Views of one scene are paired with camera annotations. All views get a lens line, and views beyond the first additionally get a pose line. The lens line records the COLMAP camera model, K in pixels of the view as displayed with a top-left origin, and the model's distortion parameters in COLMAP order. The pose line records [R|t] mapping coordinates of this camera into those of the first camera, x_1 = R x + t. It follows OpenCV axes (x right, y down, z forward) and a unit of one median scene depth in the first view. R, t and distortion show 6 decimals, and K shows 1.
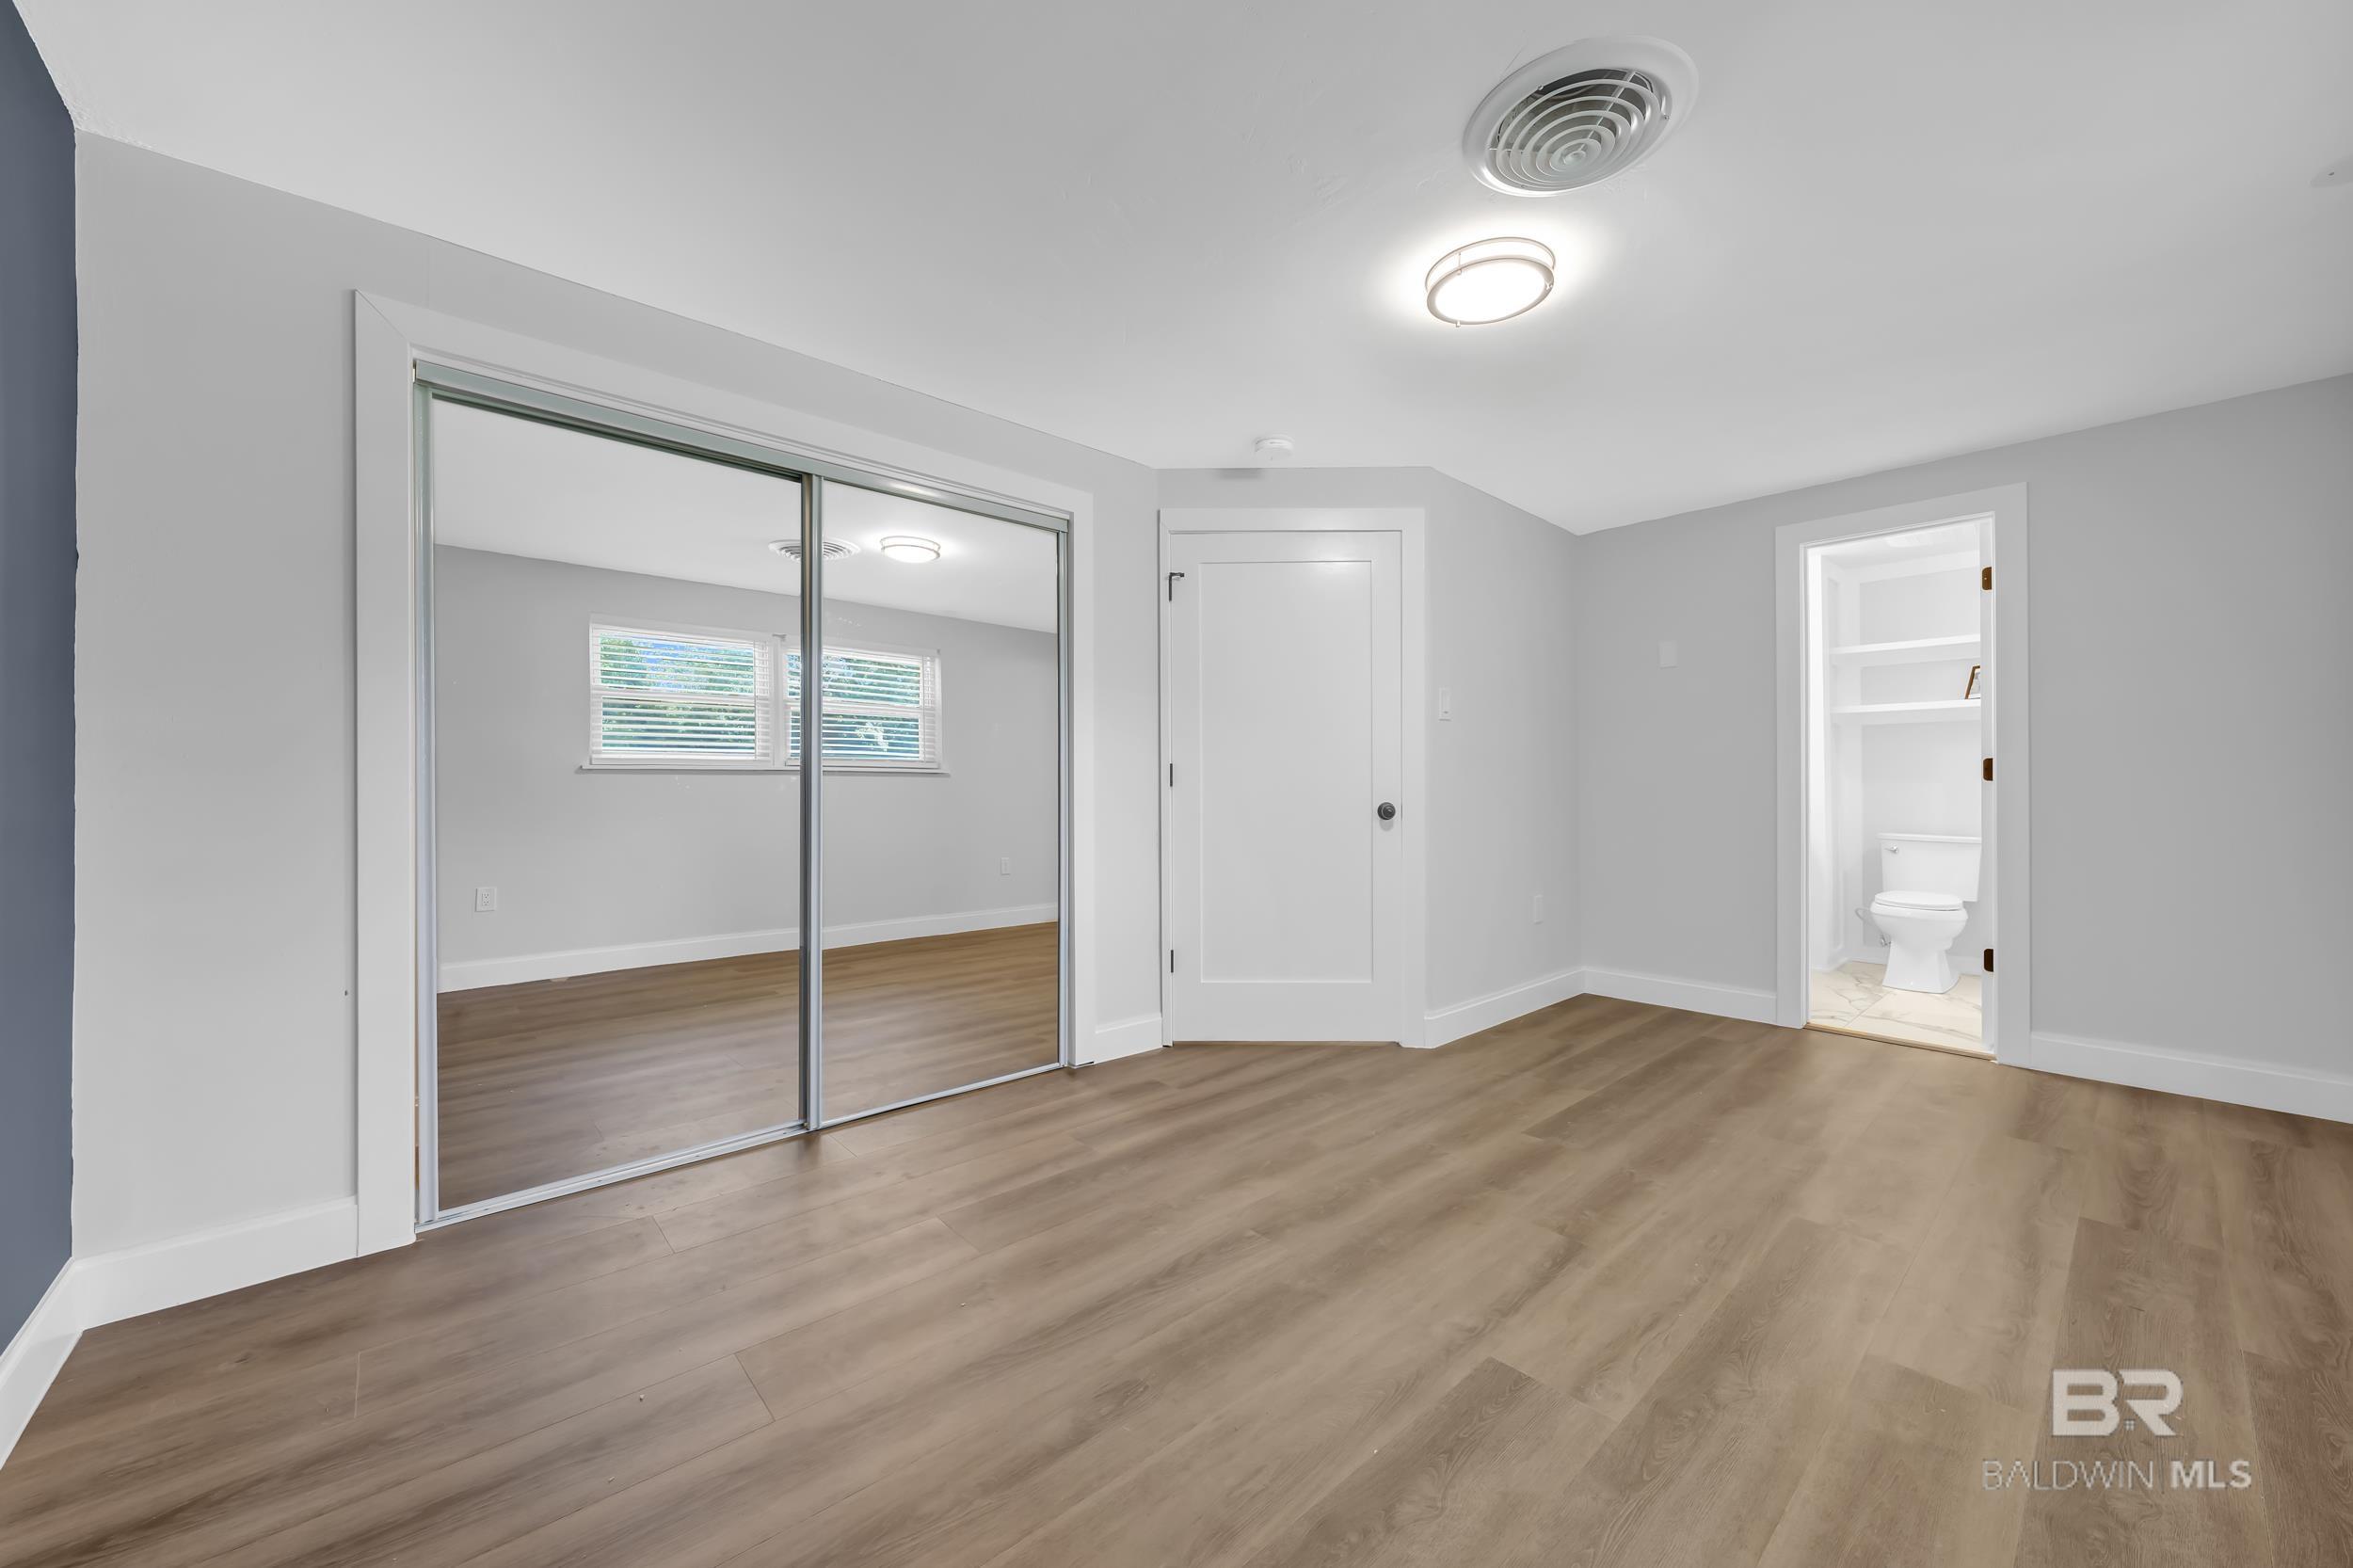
lens RADIAL K [[898.7, 0, 1173.9], [0, 898.7, 783.9], [0, 0, 1]] dist [-0.012799, 0.000164]
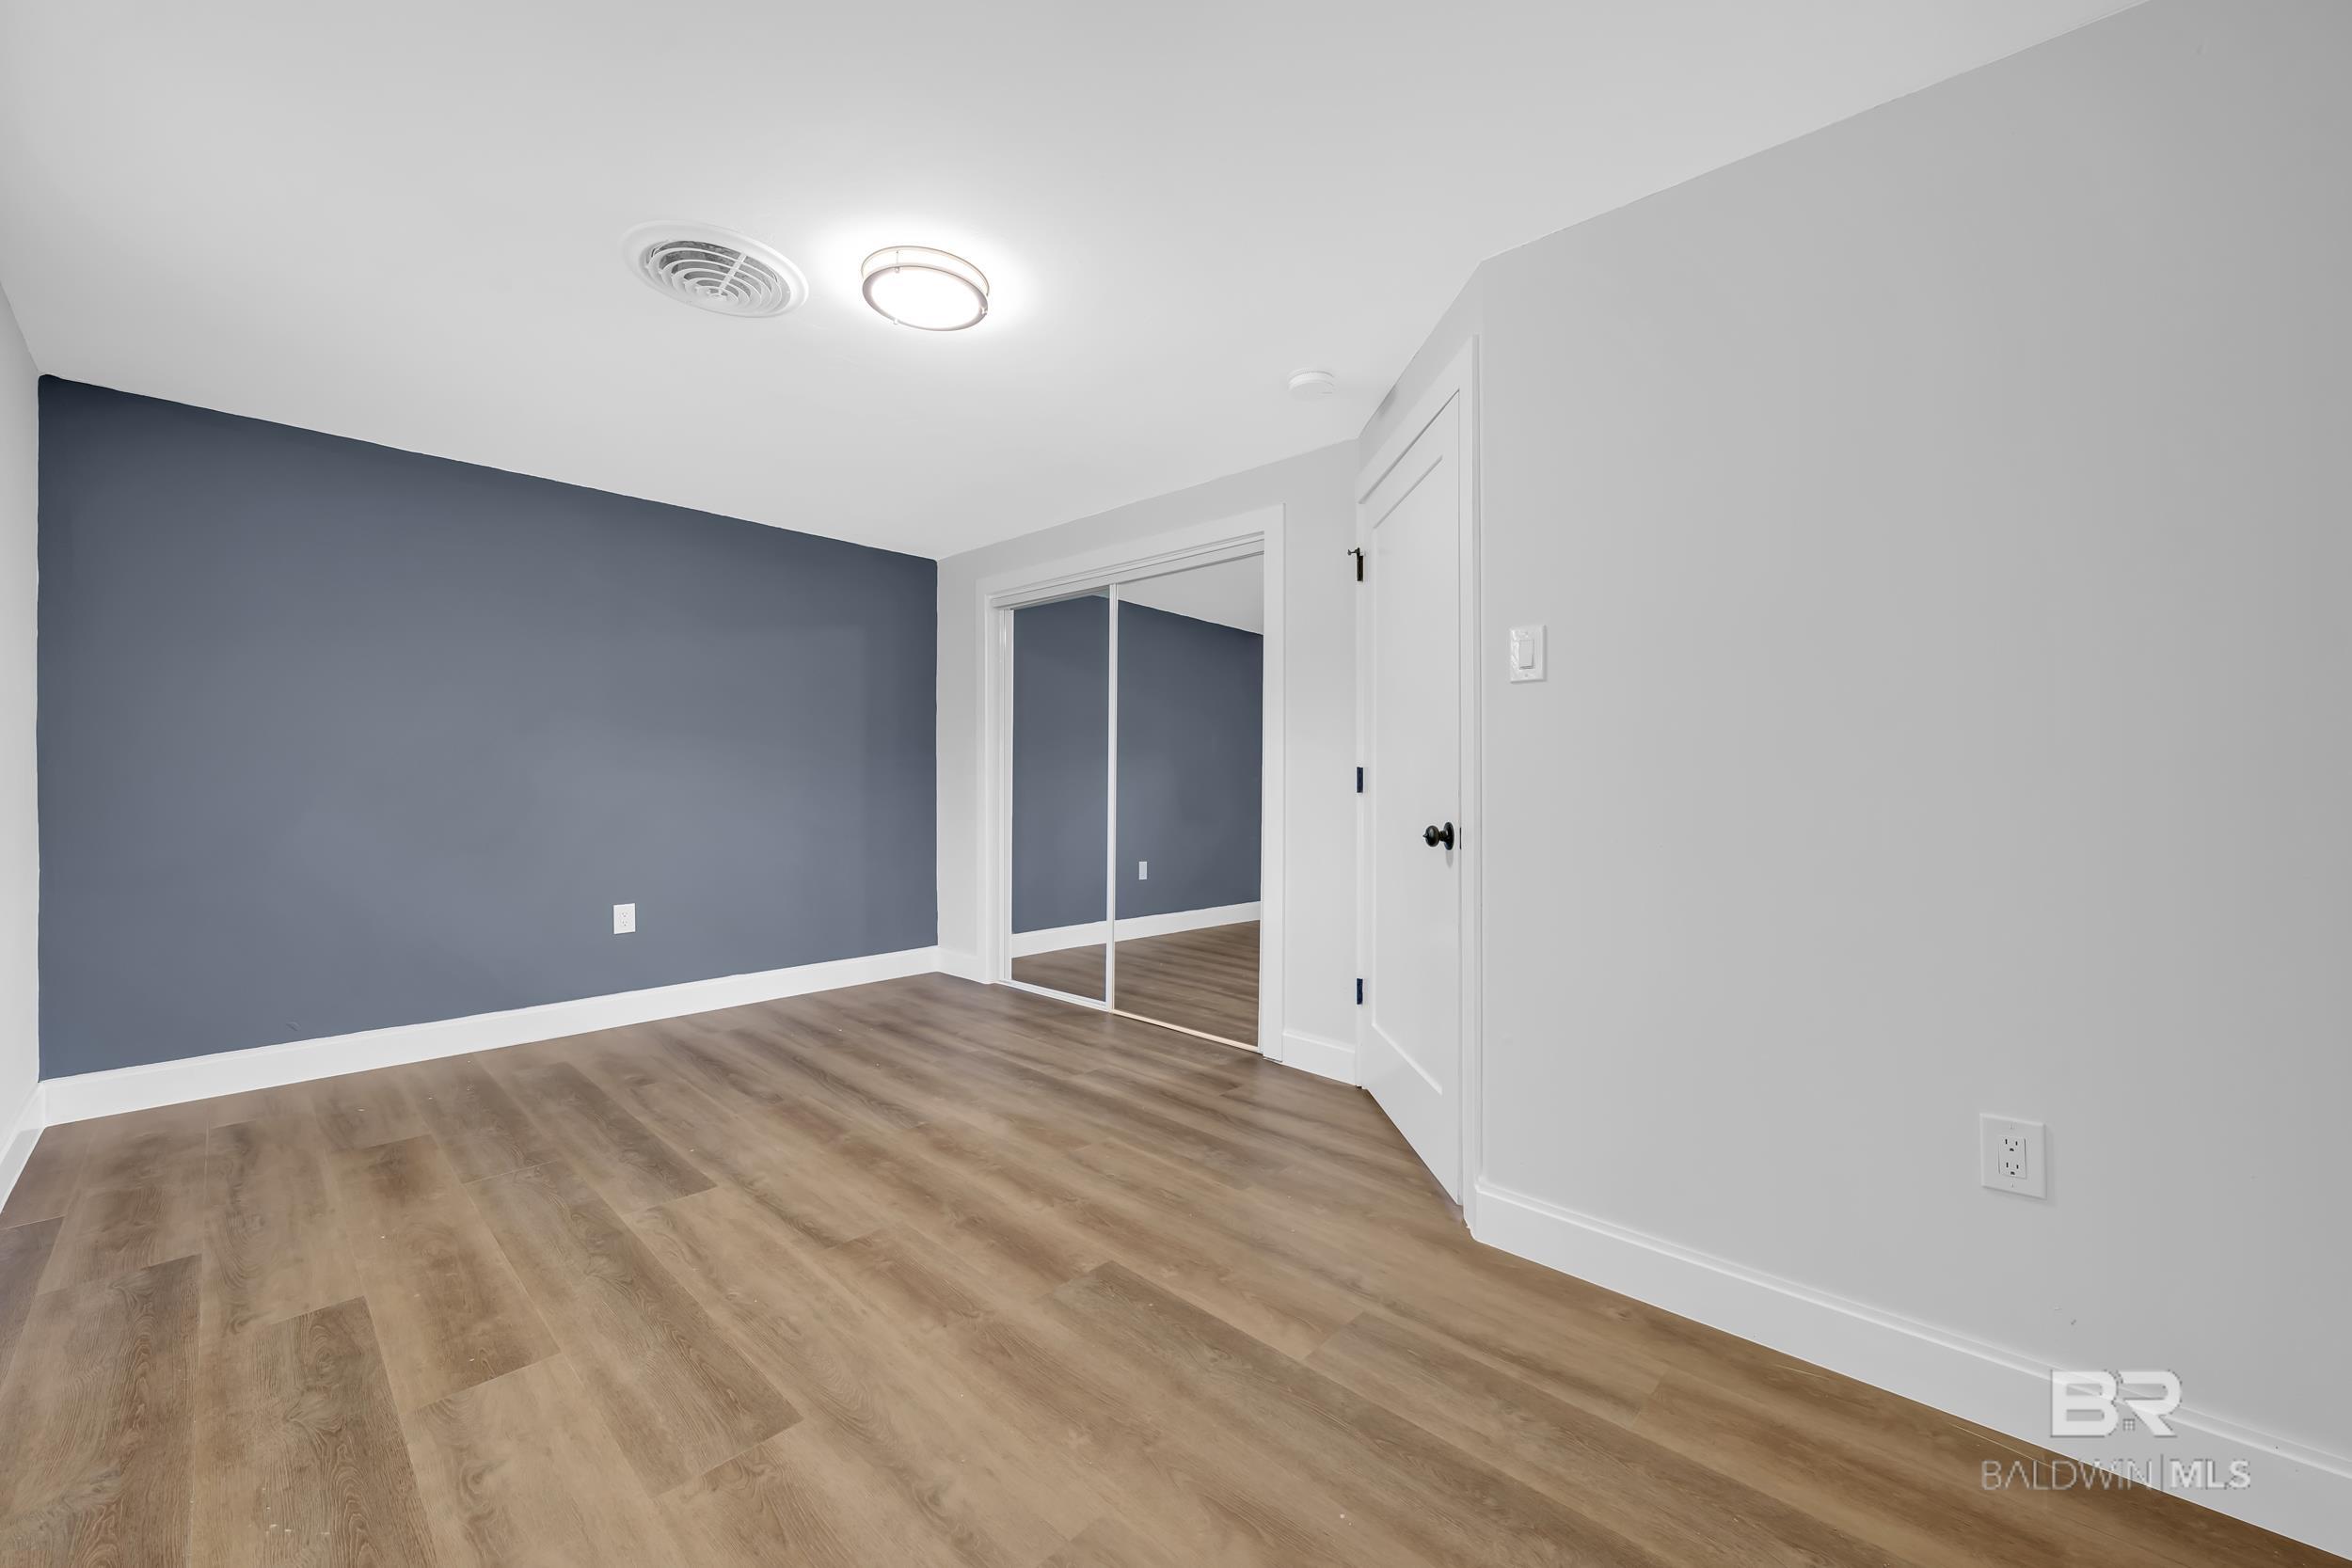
lens RADIAL K [[898.3, 0, 1179.9], [0, 898.3, 776.3], [0, 0, 1]] dist [-0.012799, 0.000164]
pose [[0.087777, -0.000417, -0.996140, 1.384320], [-0.006759, 0.999977, -0.001014, -0.018822], [0.996117, 0.006822, 0.087772, 1.200252]]
